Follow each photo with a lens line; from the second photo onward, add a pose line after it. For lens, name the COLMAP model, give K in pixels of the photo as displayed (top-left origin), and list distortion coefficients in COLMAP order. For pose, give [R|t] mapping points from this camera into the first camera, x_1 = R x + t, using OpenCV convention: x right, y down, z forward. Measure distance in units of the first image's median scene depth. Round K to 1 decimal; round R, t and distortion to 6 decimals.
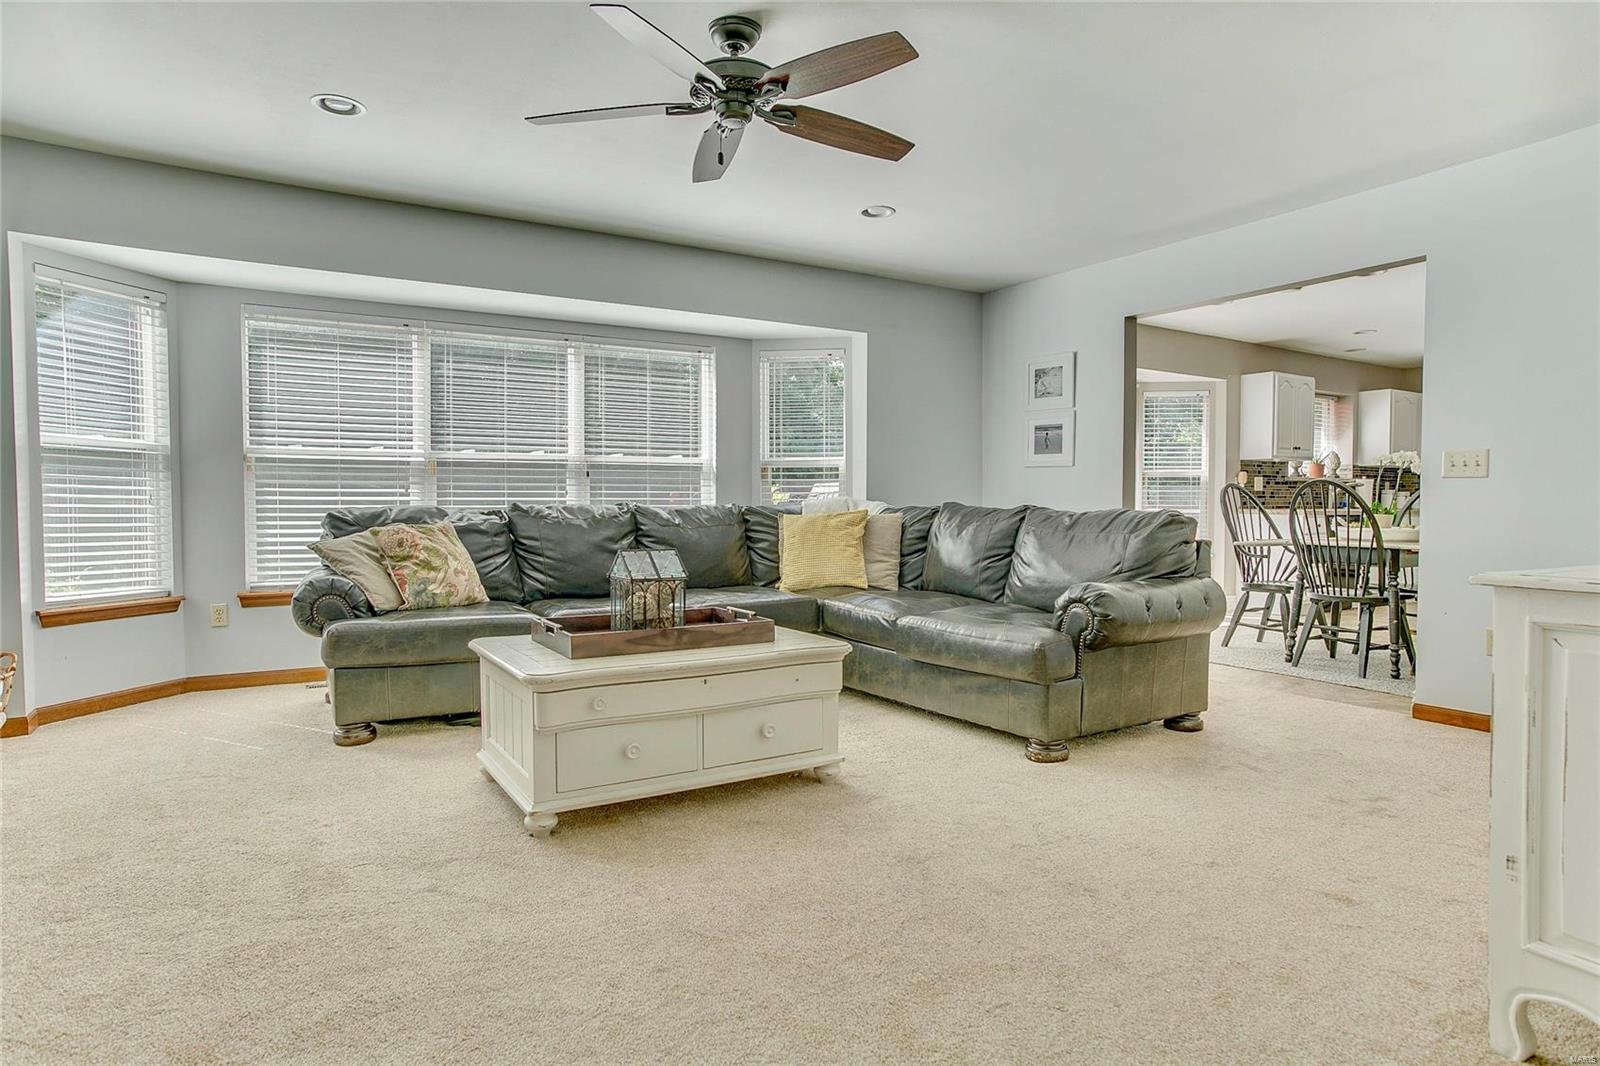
lens RADIAL K [[909.4, 0, 796.0], [0, 909.4, 531.9], [0, 0, 1]] dist [-0.087679, 0.072417]
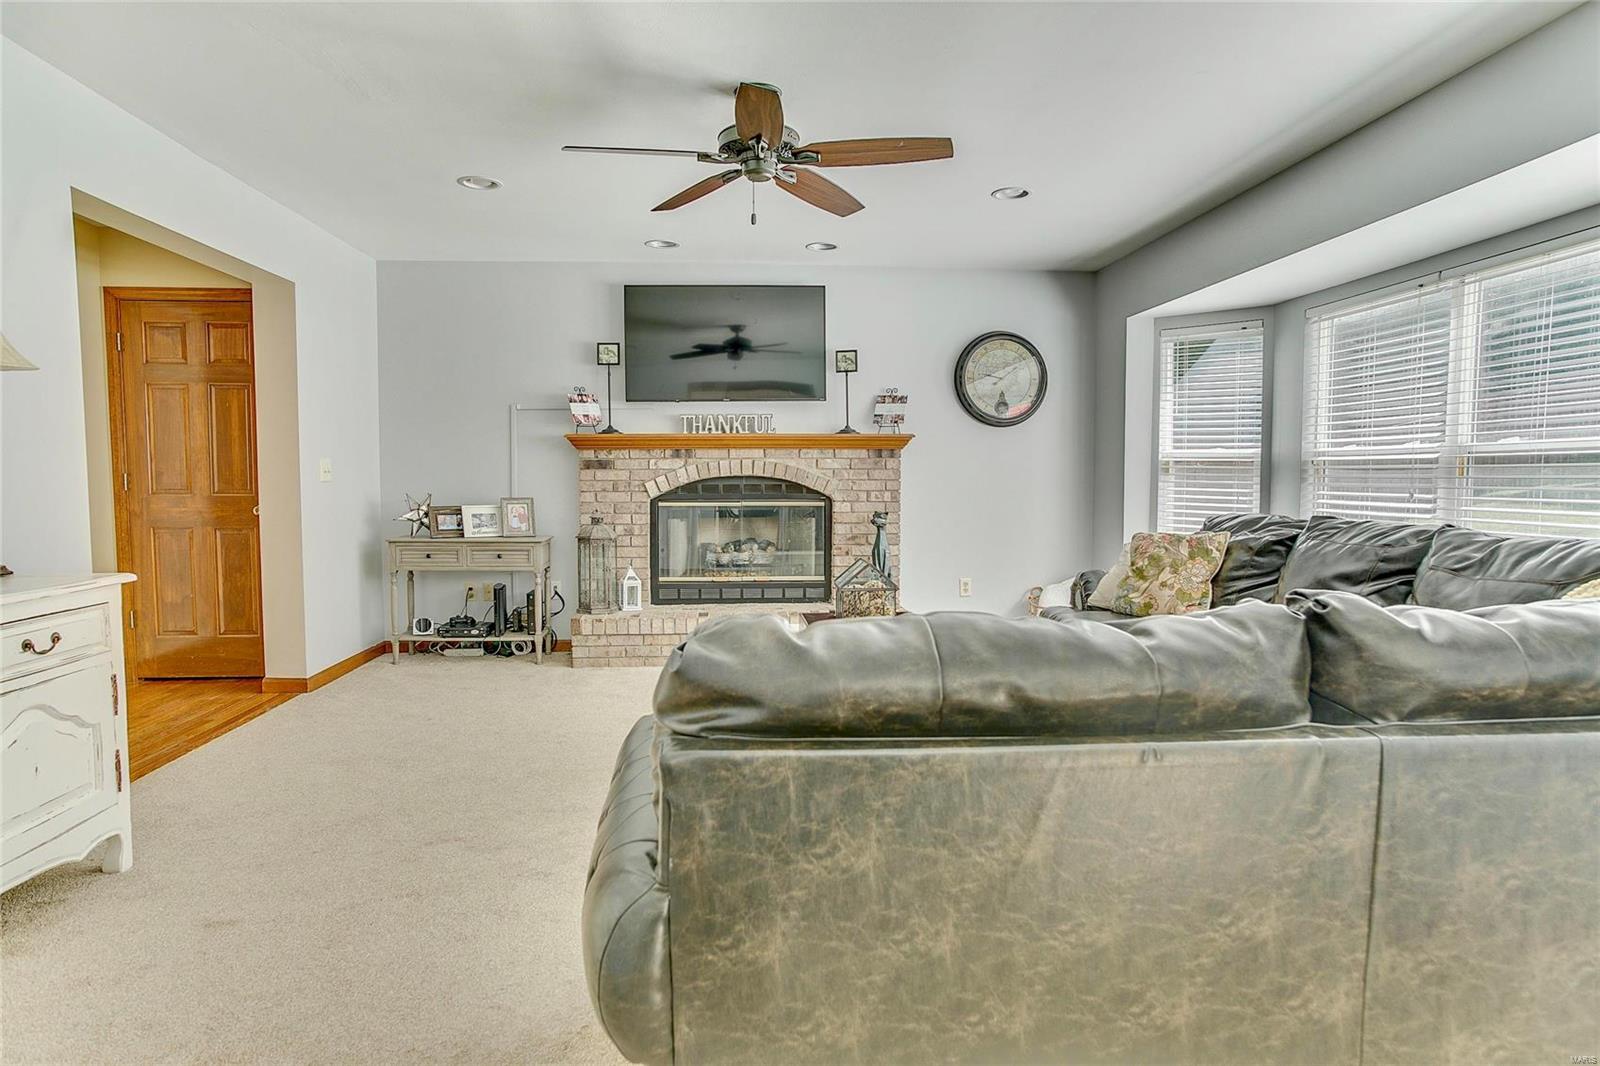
lens RADIAL K [[909.4, 0, 796.0], [0, 909.4, 531.9], [0, 0, 1]] dist [-0.087679, 0.072417]
pose [[-0.456529, 0.055624, -0.887968, 0.619506], [-0.029419, 0.996554, 0.077552, -0.071733], [0.889222, 0.061528, -0.453320, 1.055874]]
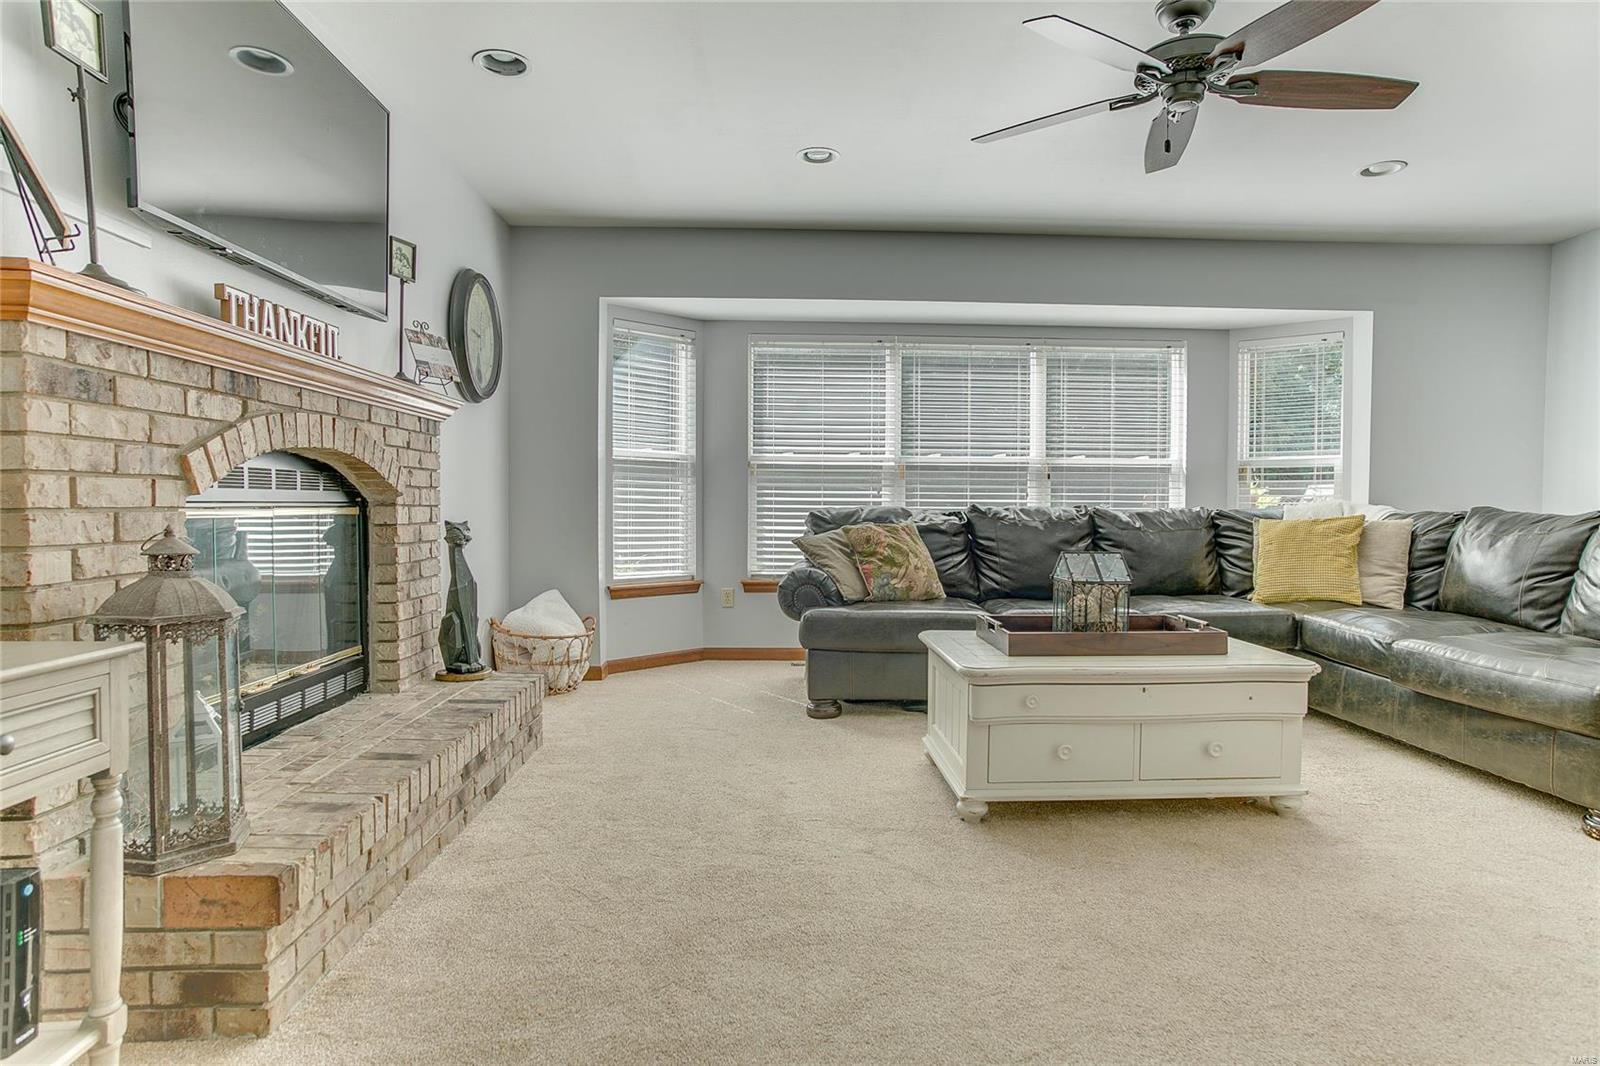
lens RADIAL K [[909.4, 0, 796.0], [0, 909.4, 531.9], [0, 0, 1]] dist [-0.087679, 0.072417]
pose [[0.868483, 0.019159, -0.495348, 0.032913], [-0.020521, 0.999786, 0.002689, 0.000941], [0.495294, 0.007830, 0.868690, -0.012308]]
